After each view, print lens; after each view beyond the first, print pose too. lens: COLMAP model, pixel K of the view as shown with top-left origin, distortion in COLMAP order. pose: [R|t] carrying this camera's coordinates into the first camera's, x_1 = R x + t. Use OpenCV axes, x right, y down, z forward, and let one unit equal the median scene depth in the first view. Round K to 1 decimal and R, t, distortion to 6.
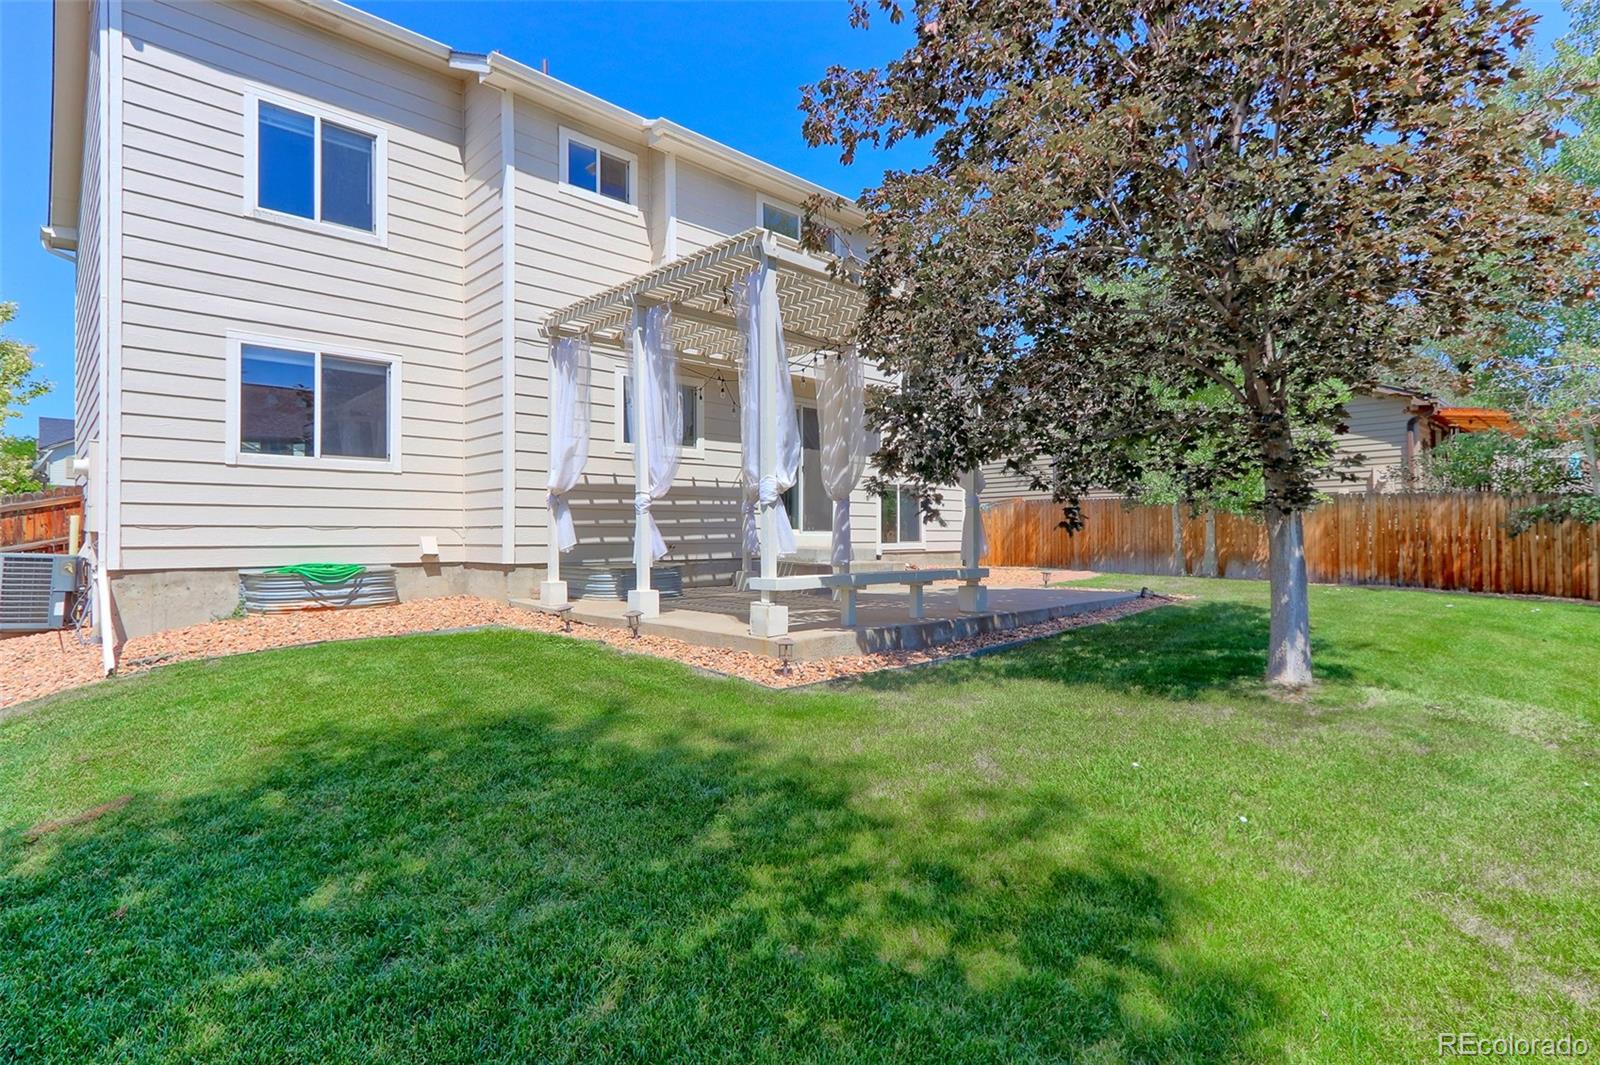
lens RADIAL K [[782.4, 0, 797.5], [0, 782.4, 529.2], [0, 0, 1]] dist [-0.012120, -0.000118]
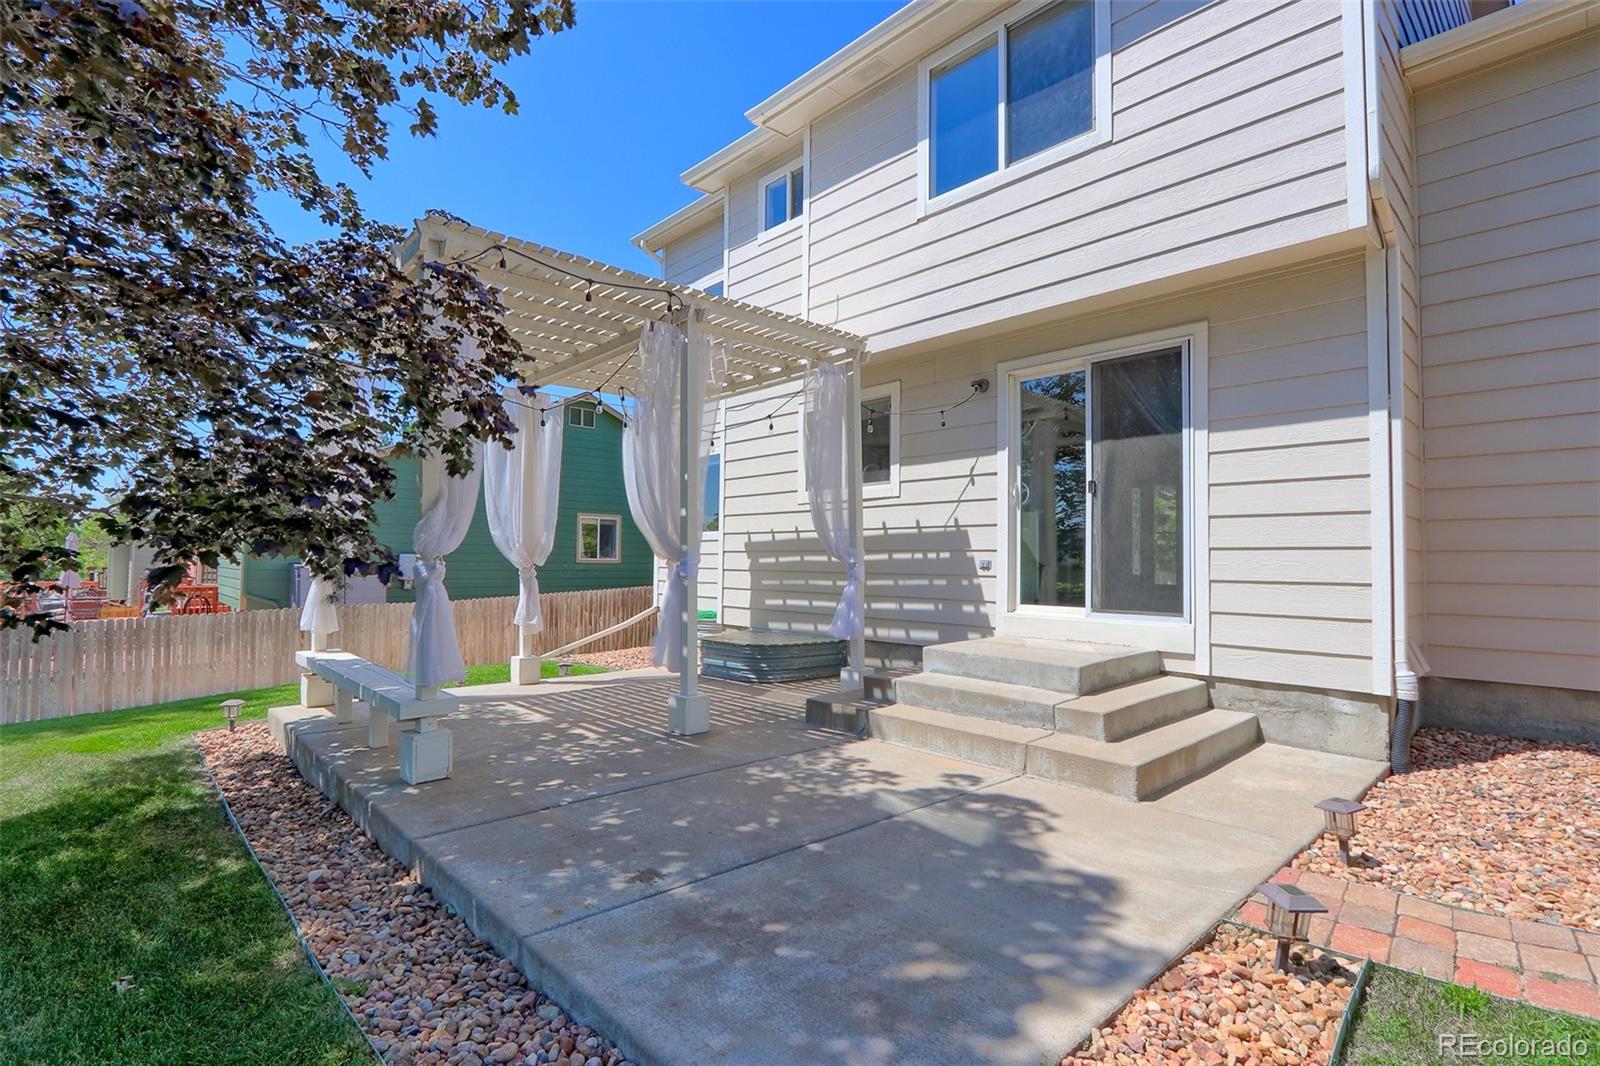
lens RADIAL K [[782.4, 0, 797.5], [0, 782.4, 529.7], [0, 0, 1]] dist [-0.012120, -0.000118]
pose [[-0.039102, -0.035464, -0.998606, 0.576483], [-0.002672, 0.999370, -0.035386, -0.035640], [0.999232, 0.001285, -0.039172, 0.949979]]
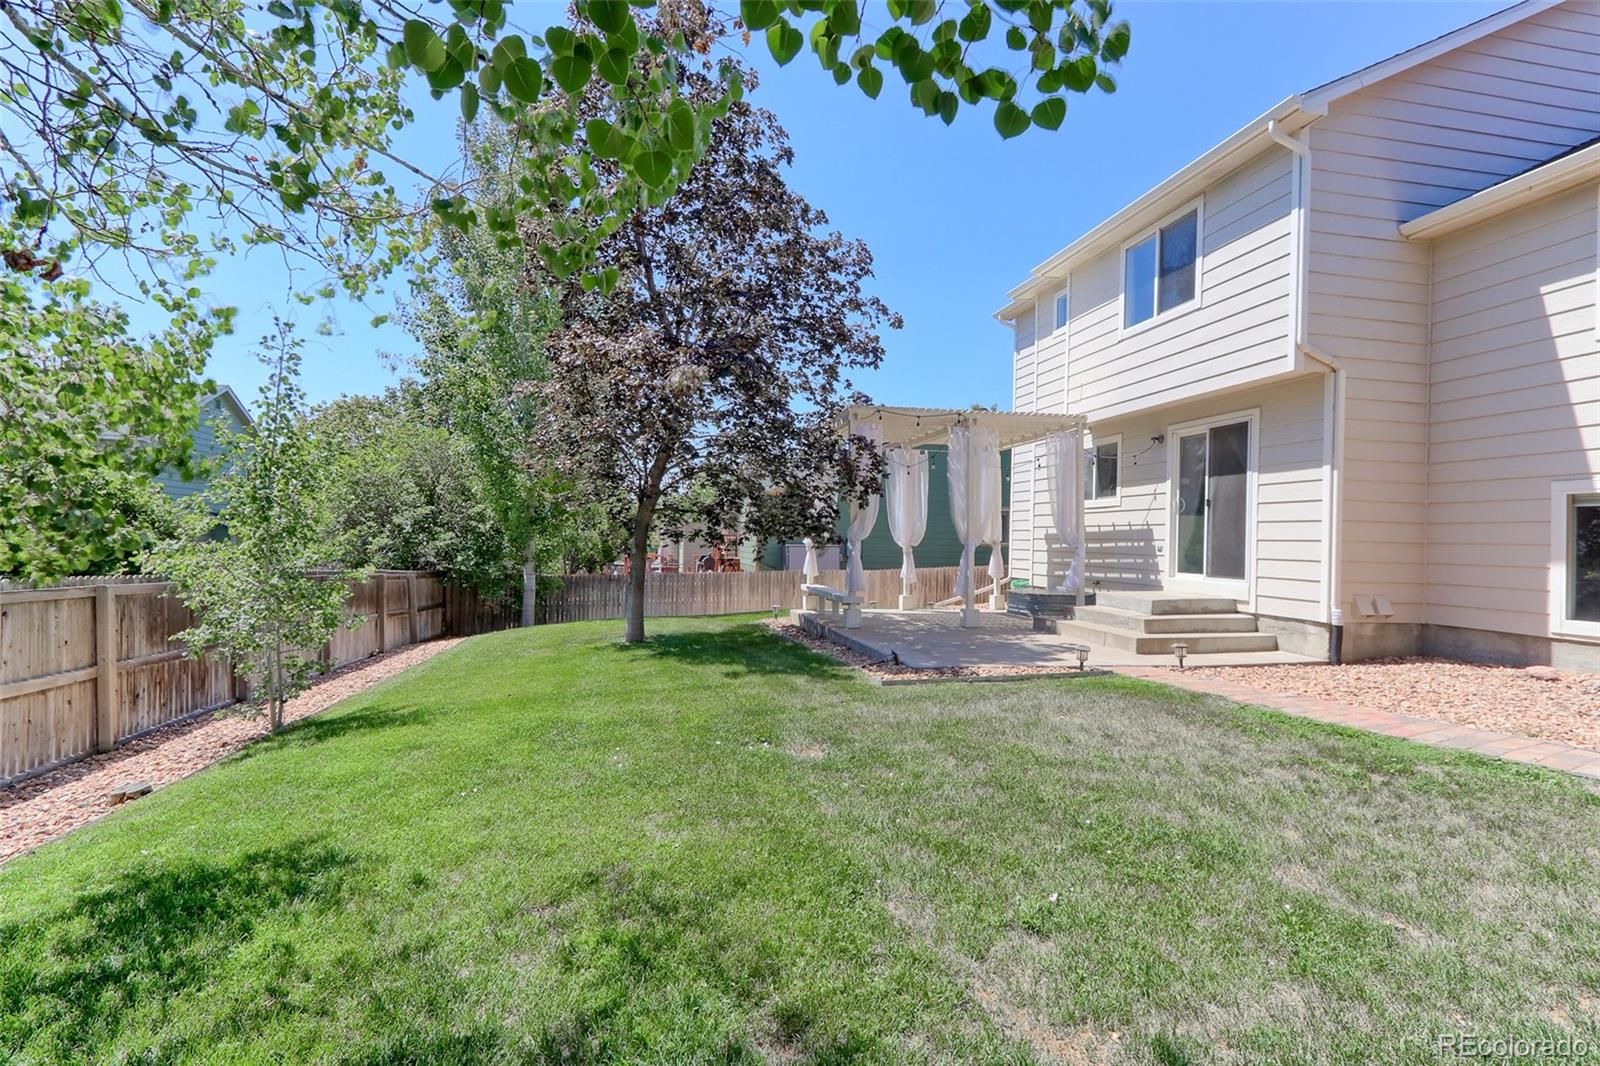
lens RADIAL K [[782.4, 0, 797.5], [0, 782.4, 529.7], [0, 0, 1]] dist [-0.012120, -0.000118]
pose [[-0.547442, -0.015623, -0.836698, 1.069293], [-0.011770, 0.999871, -0.010968, -0.038246], [0.836761, 0.003844, -0.547555, 1.239723]]
